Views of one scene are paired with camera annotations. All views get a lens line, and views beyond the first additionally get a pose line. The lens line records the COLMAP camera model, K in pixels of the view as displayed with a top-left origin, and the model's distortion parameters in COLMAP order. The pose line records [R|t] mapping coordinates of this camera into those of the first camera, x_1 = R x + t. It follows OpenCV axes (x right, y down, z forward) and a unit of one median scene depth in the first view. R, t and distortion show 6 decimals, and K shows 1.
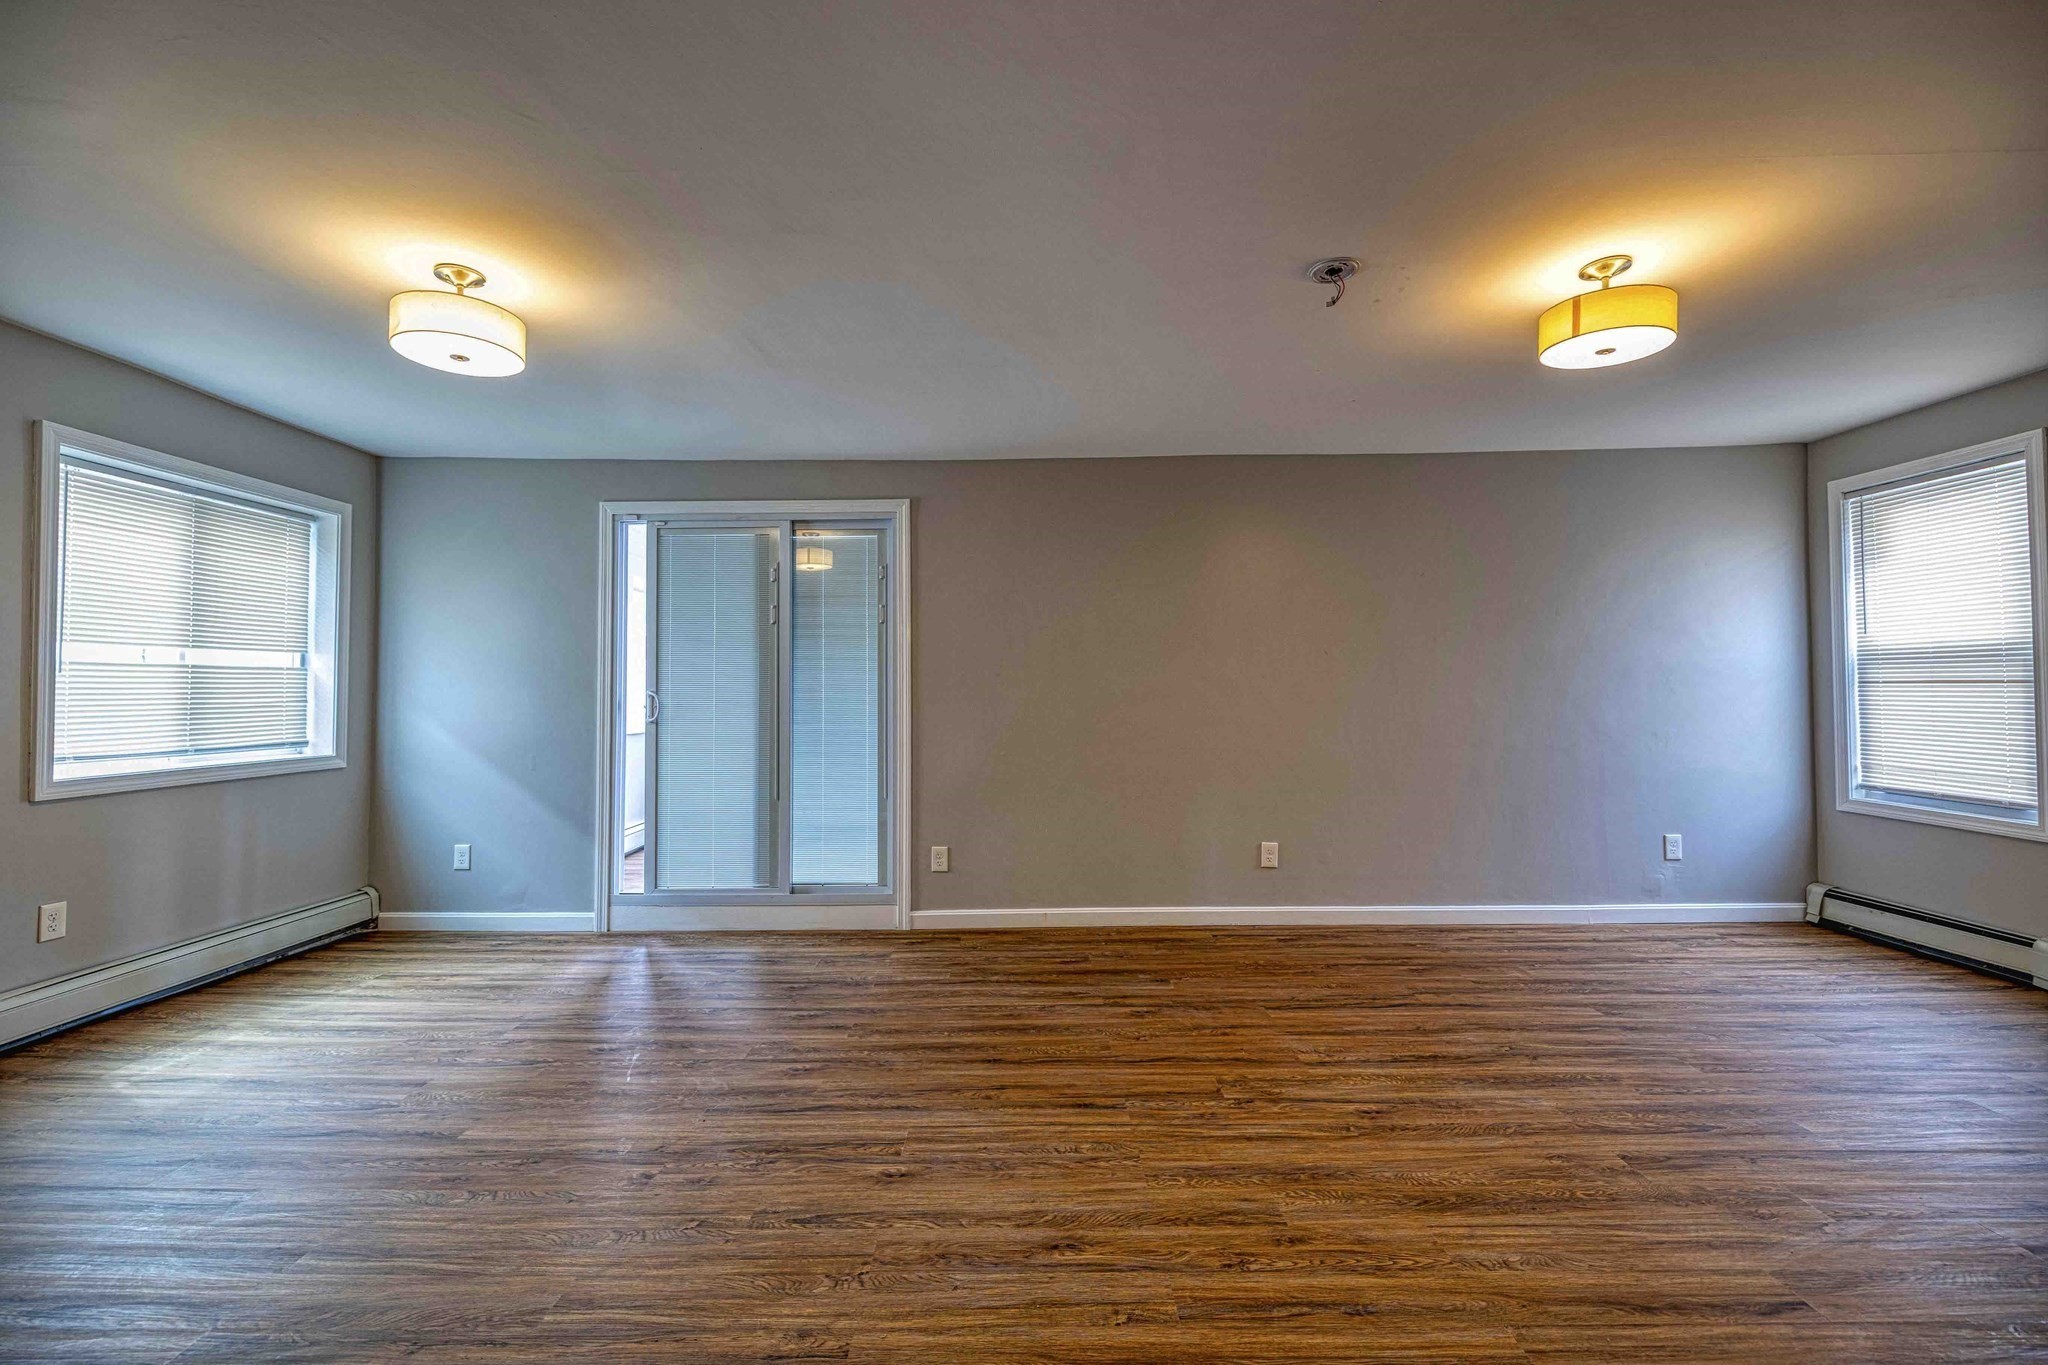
lens RADIAL K [[848.3, 0, 1029.0], [0, 848.3, 675.0], [0, 0, 1]] dist [-0.000026, -0.001019]
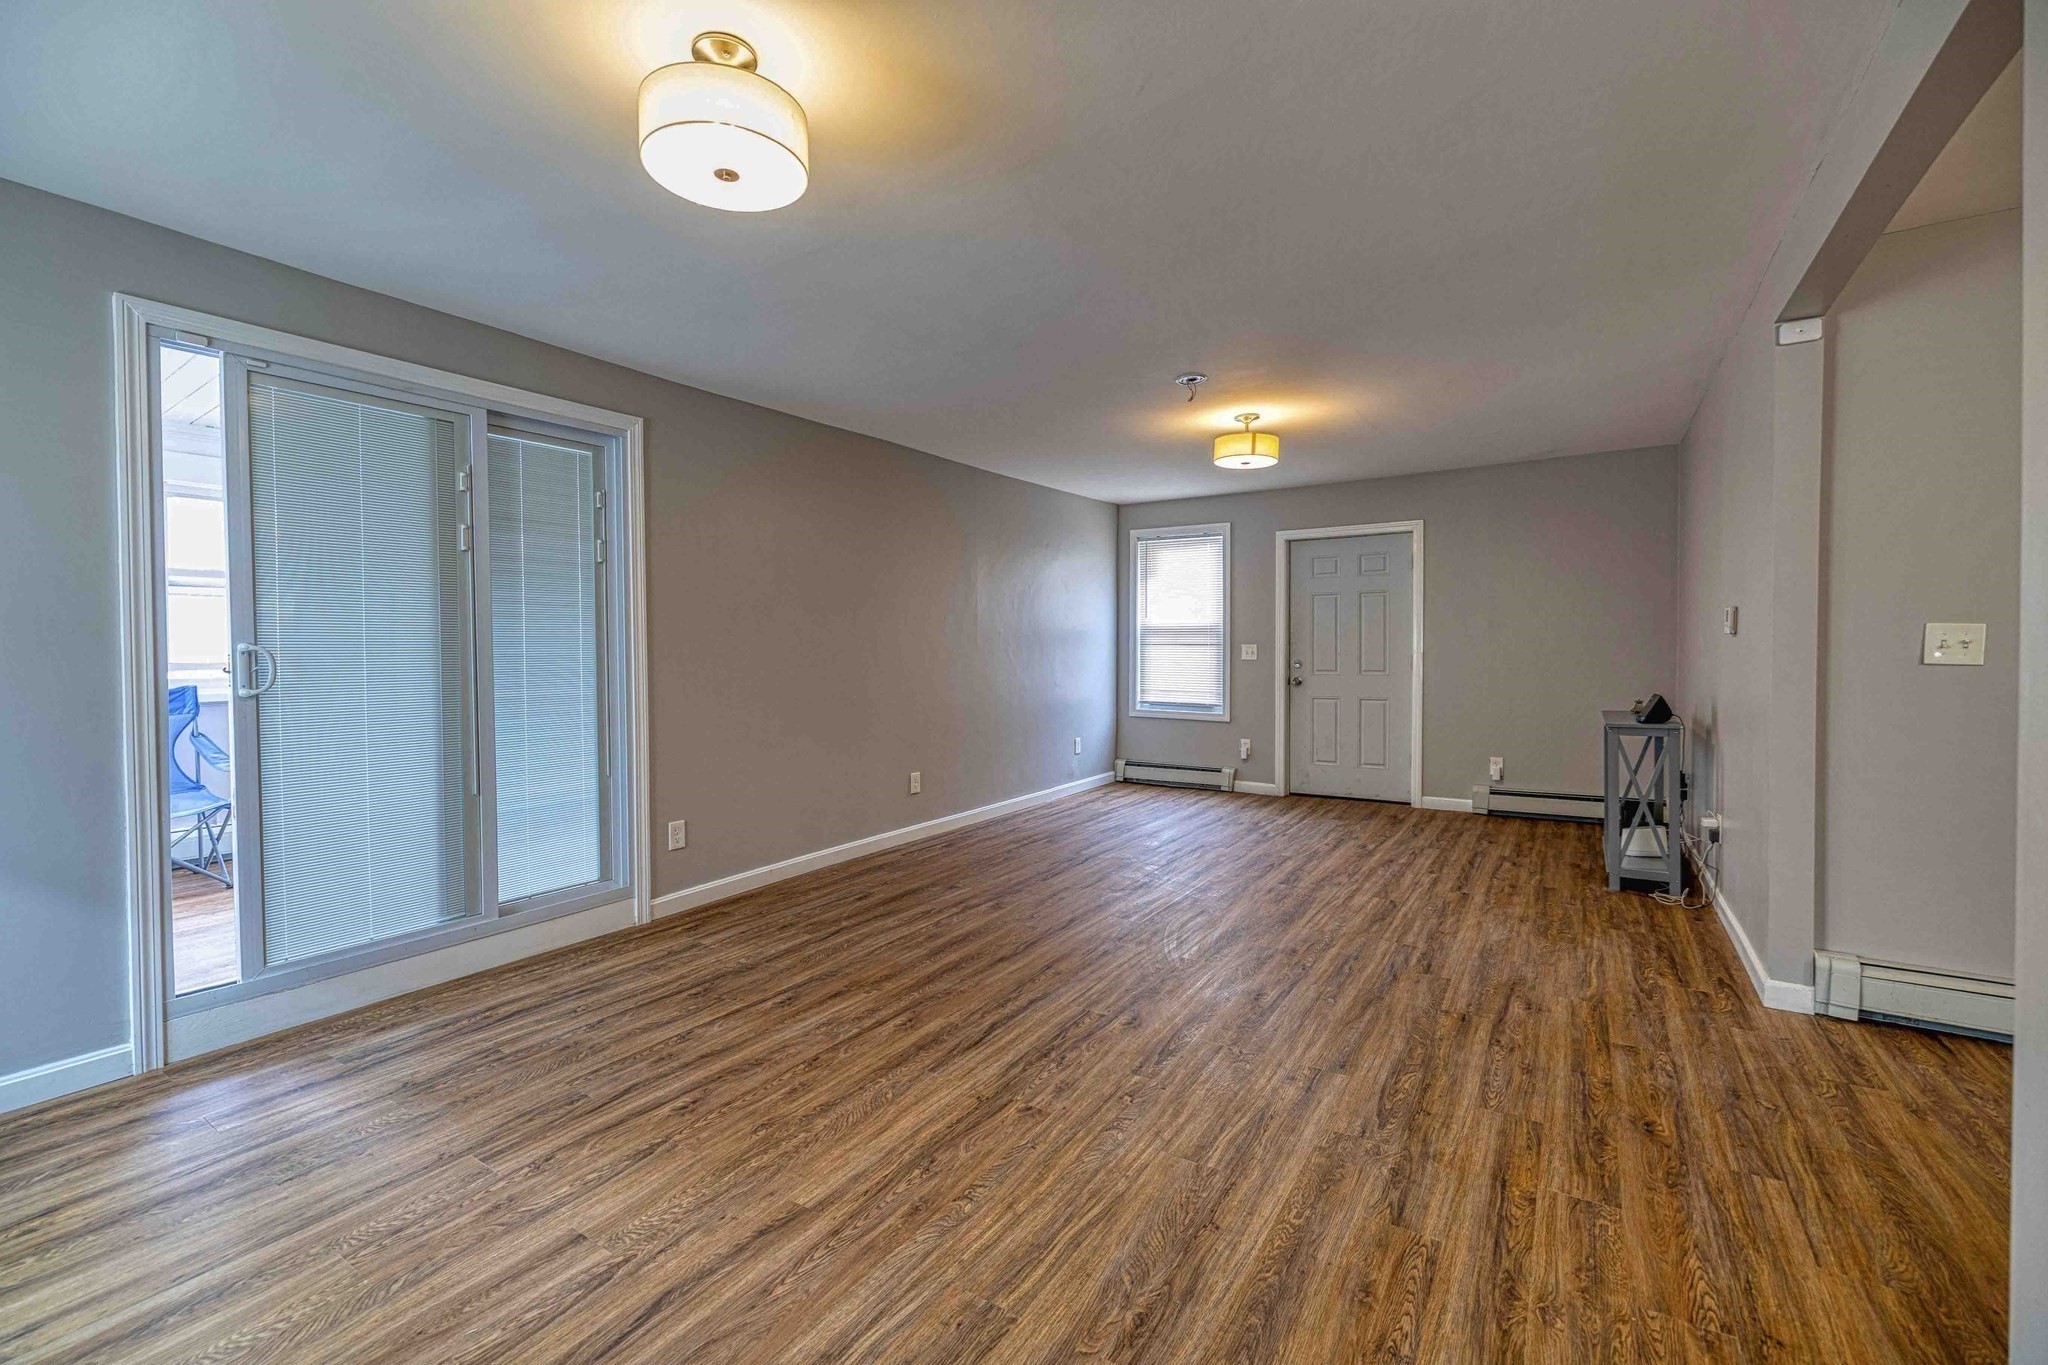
lens RADIAL K [[848.3, 0, 1009.6], [0, 848.3, 668.3], [0, 0, 1]] dist [-0.000026, -0.001019]
pose [[0.553125, -0.015825, 0.832948, -0.688466], [-0.021189, 0.999229, 0.033055, 0.005742], [-0.832829, -0.035933, 0.552363, 0.236684]]
